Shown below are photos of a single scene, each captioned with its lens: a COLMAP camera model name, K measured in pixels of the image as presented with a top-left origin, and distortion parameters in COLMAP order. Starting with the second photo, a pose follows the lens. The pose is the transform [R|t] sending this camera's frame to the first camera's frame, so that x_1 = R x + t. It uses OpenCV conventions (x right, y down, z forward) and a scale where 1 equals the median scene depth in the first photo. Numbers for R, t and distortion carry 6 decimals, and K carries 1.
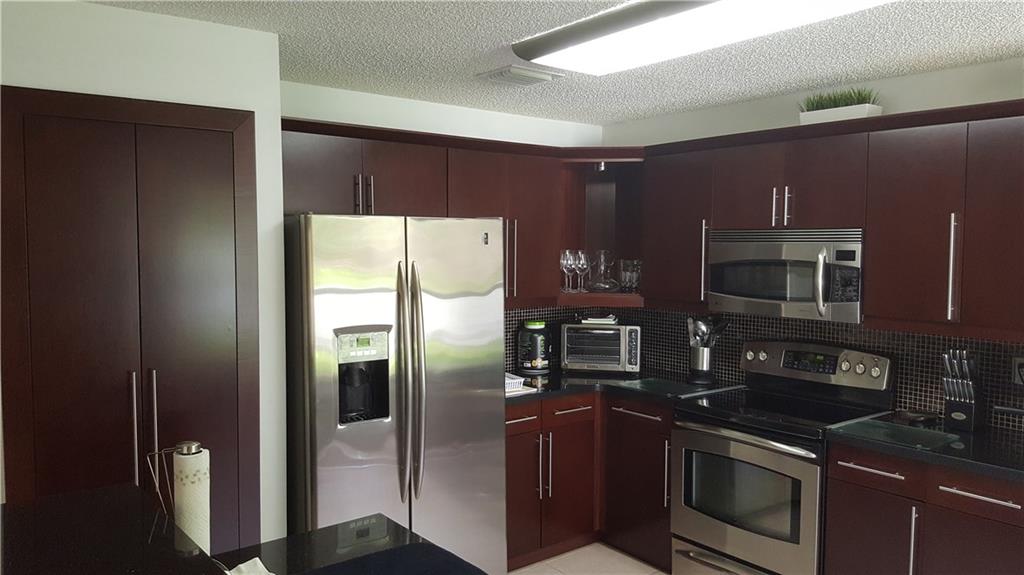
lens RADIAL K [[758.2, 0, 507.7], [0, 758.2, 292.1], [0, 0, 1]] dist [0.152344, -0.268321]
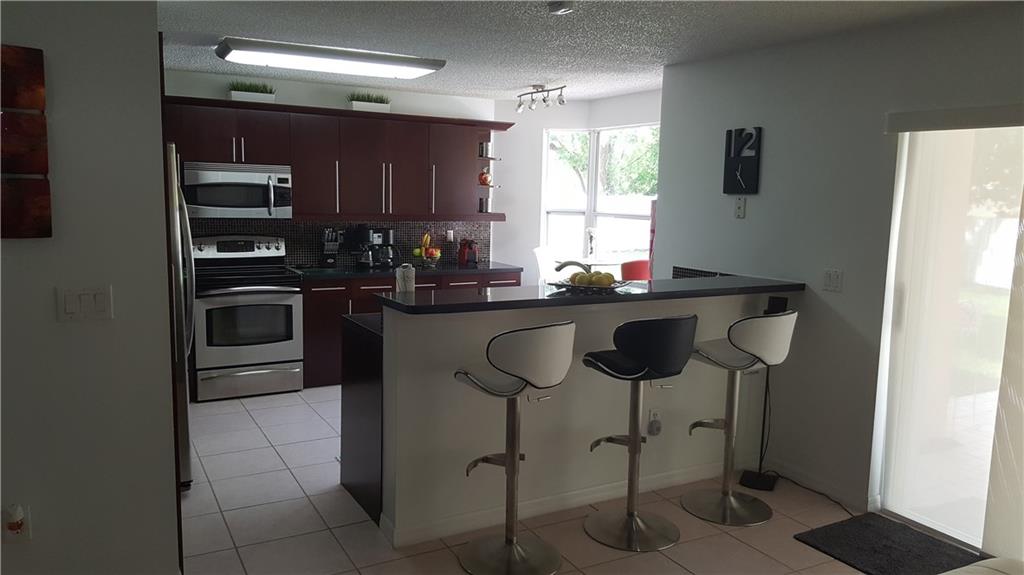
lens RADIAL K [[758.2, 0, 507.7], [0, 758.2, 292.1], [0, 0, 1]] dist [0.152344, -0.268321]
pose [[0.173259, -0.130734, 0.976161, -1.202714], [0.044811, 0.991171, 0.124790, 0.009708], [-0.983856, 0.022122, 0.177588, 0.161586]]
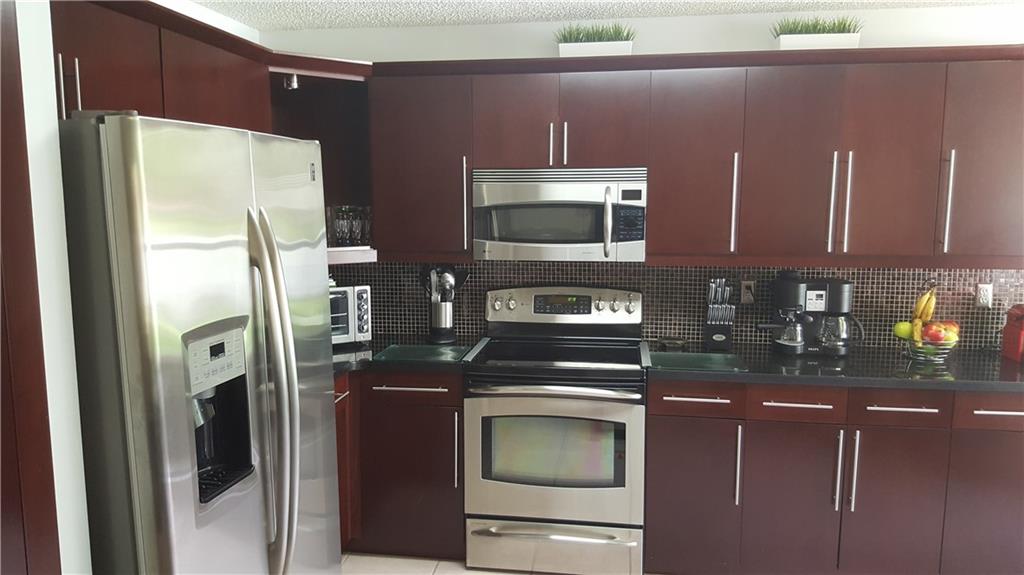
lens RADIAL K [[758.2, 0, 507.7], [0, 758.2, 292.1], [0, 0, 1]] dist [0.152344, -0.268321]
pose [[0.727227, -0.094348, 0.679882, -0.350538], [0.049960, 0.995157, 0.084660, -0.012914], [-0.684576, -0.027601, 0.728419, 0.366039]]
